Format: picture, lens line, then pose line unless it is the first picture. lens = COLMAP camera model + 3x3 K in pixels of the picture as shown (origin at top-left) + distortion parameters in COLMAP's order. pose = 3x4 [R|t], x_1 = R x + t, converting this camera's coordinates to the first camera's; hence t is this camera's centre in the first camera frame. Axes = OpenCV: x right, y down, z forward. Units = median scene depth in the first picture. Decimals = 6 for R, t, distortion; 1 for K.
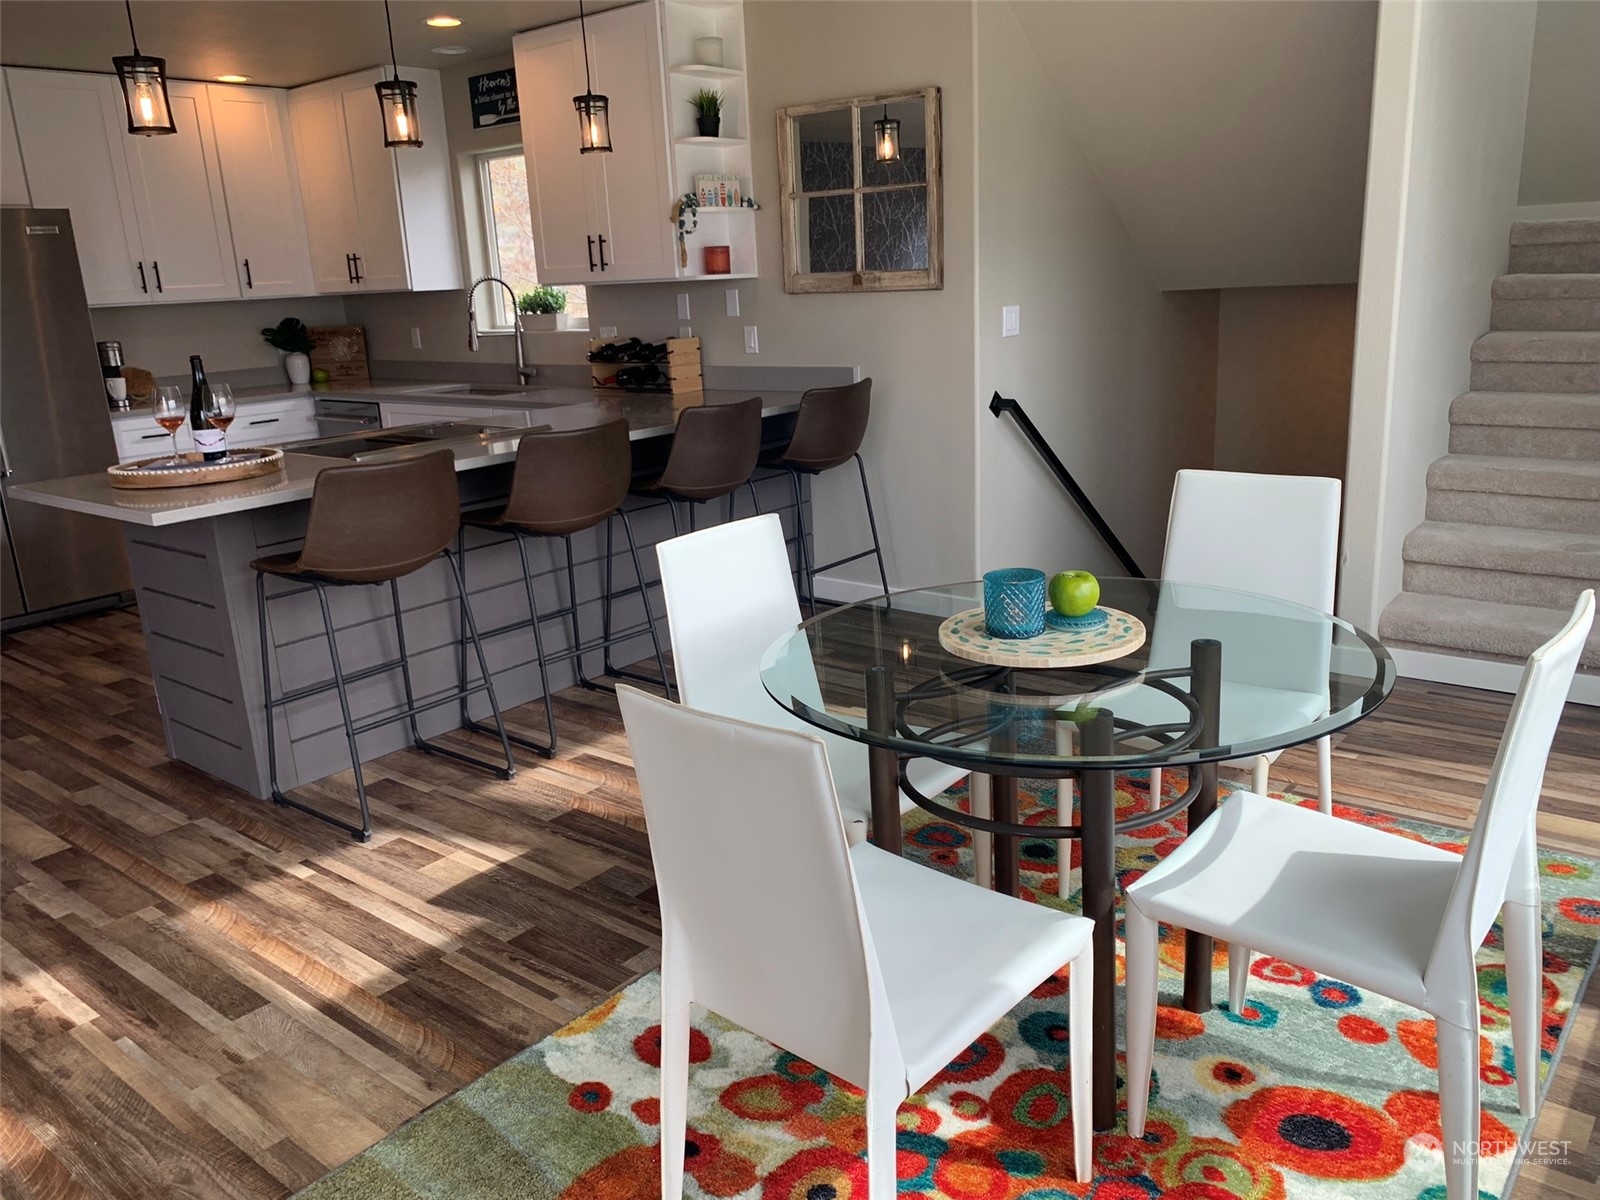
lens RADIAL K [[1217.2, 0, 810.2], [0, 1217.2, 607.9], [0, 0, 1]] dist [0.002627, 0.005440]
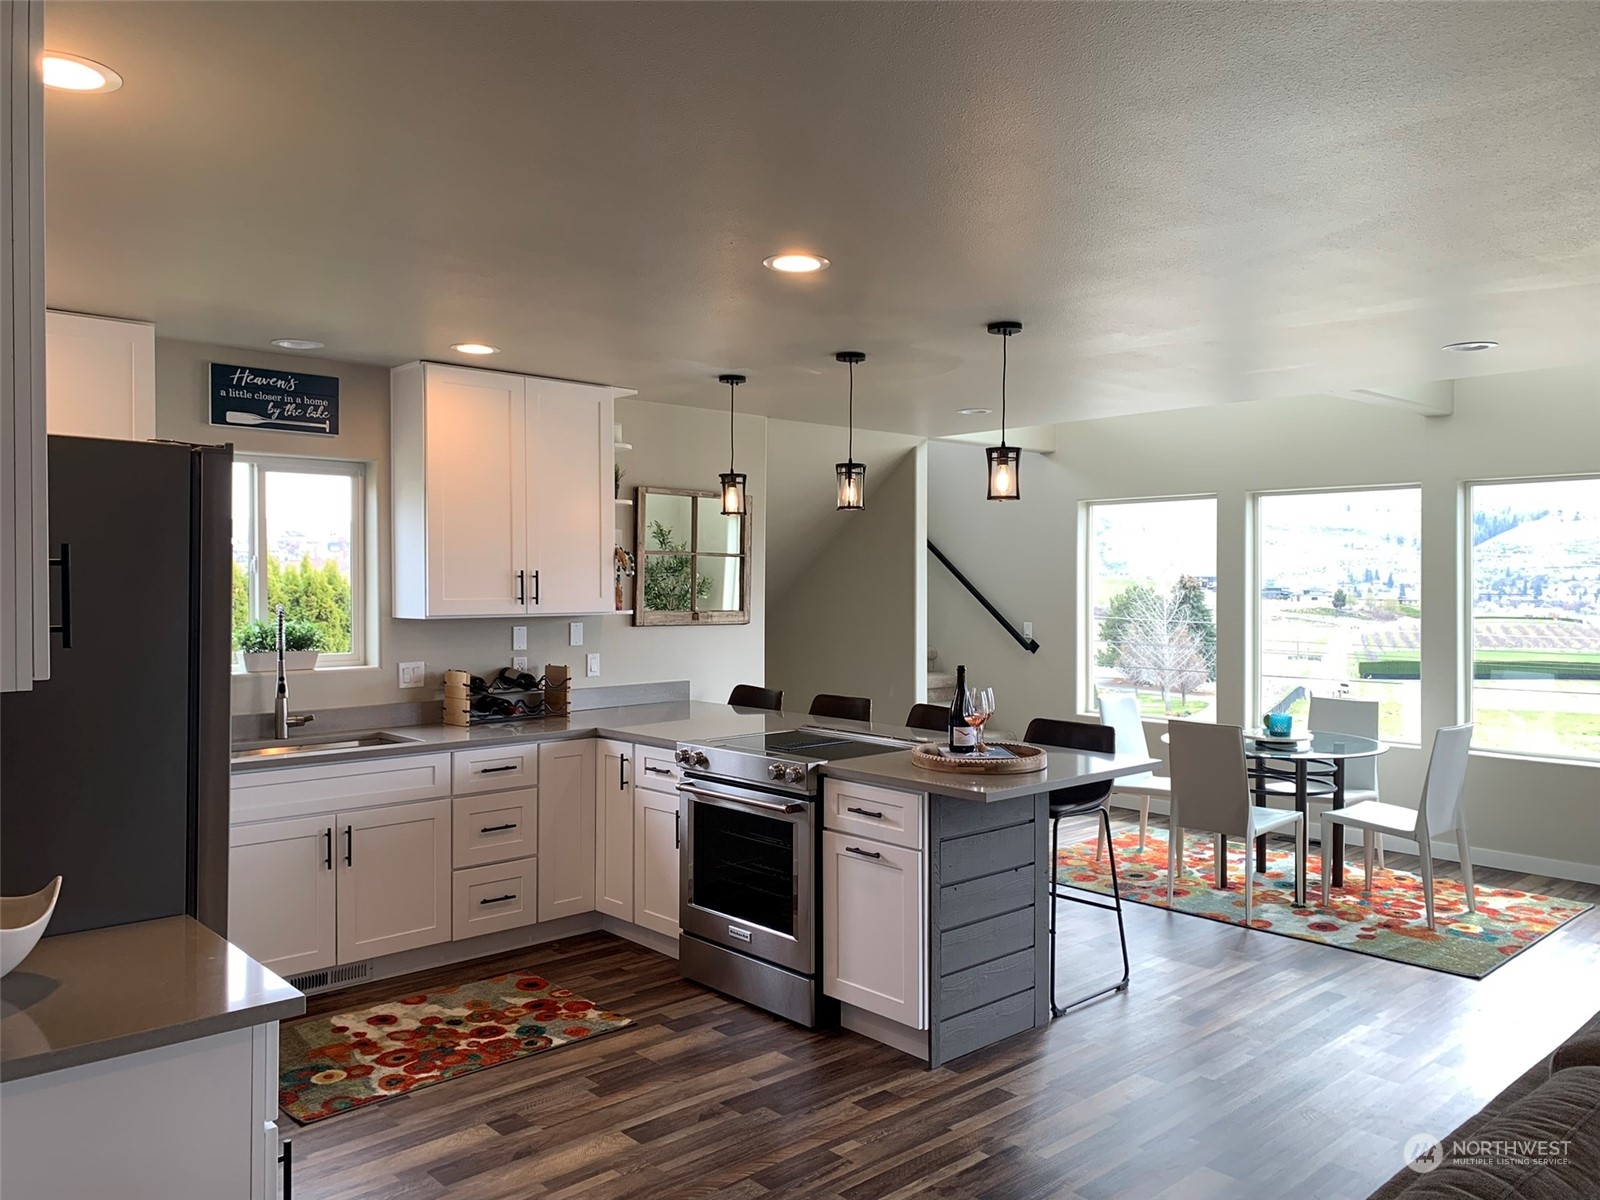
lens RADIAL K [[1234.6, 0, 769.5], [0, 1234.6, 602.5], [0, 0, 1]] dist [0.002882, 0.000862]
pose [[0.153483, 0.029100, 0.987723, -1.238295], [0.256845, 0.964035, -0.068313, -0.166478], [-0.954187, 0.264177, 0.140489, 0.709061]]
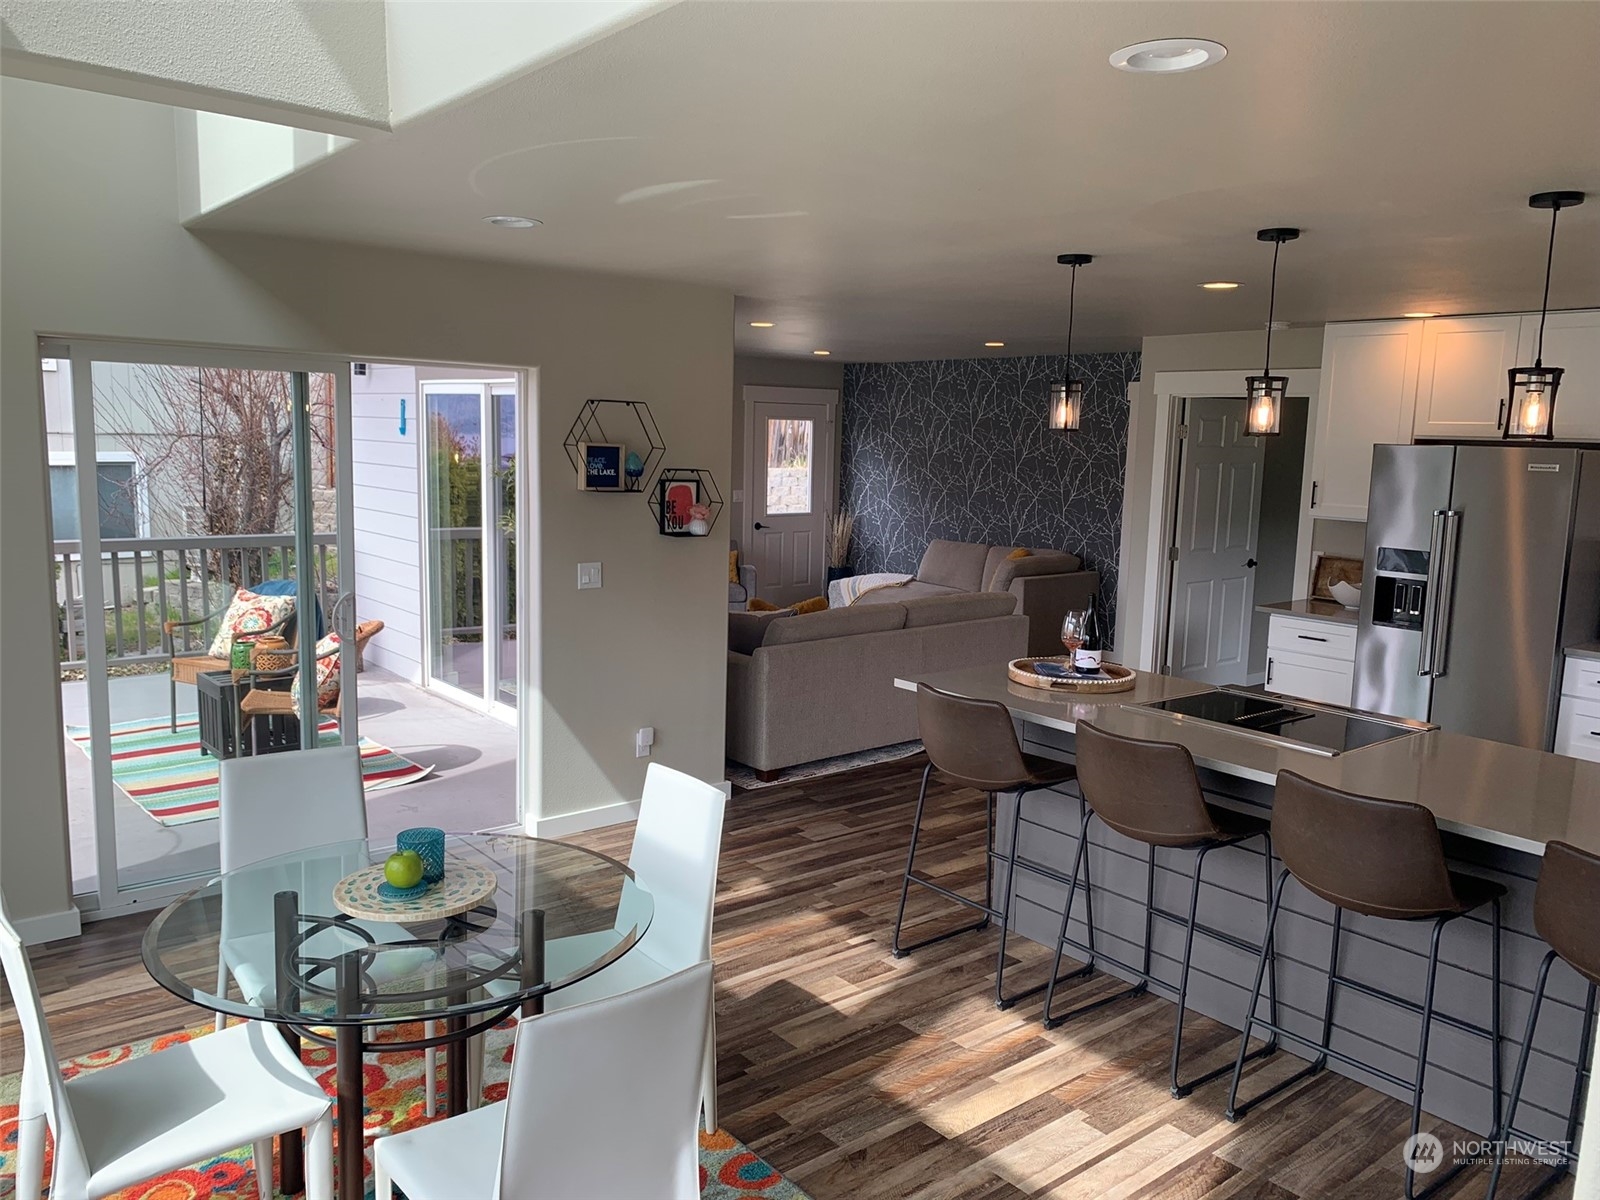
lens RADIAL K [[1217.2, 0, 810.2], [0, 1217.2, 607.9], [0, 0, 1]] dist [0.002627, 0.005440]
pose [[-0.195951, 0.185237, -0.962959, 0.554009], [-0.285152, 0.928798, 0.236691, -0.289148], [0.938239, 0.320969, -0.129179, 0.629196]]
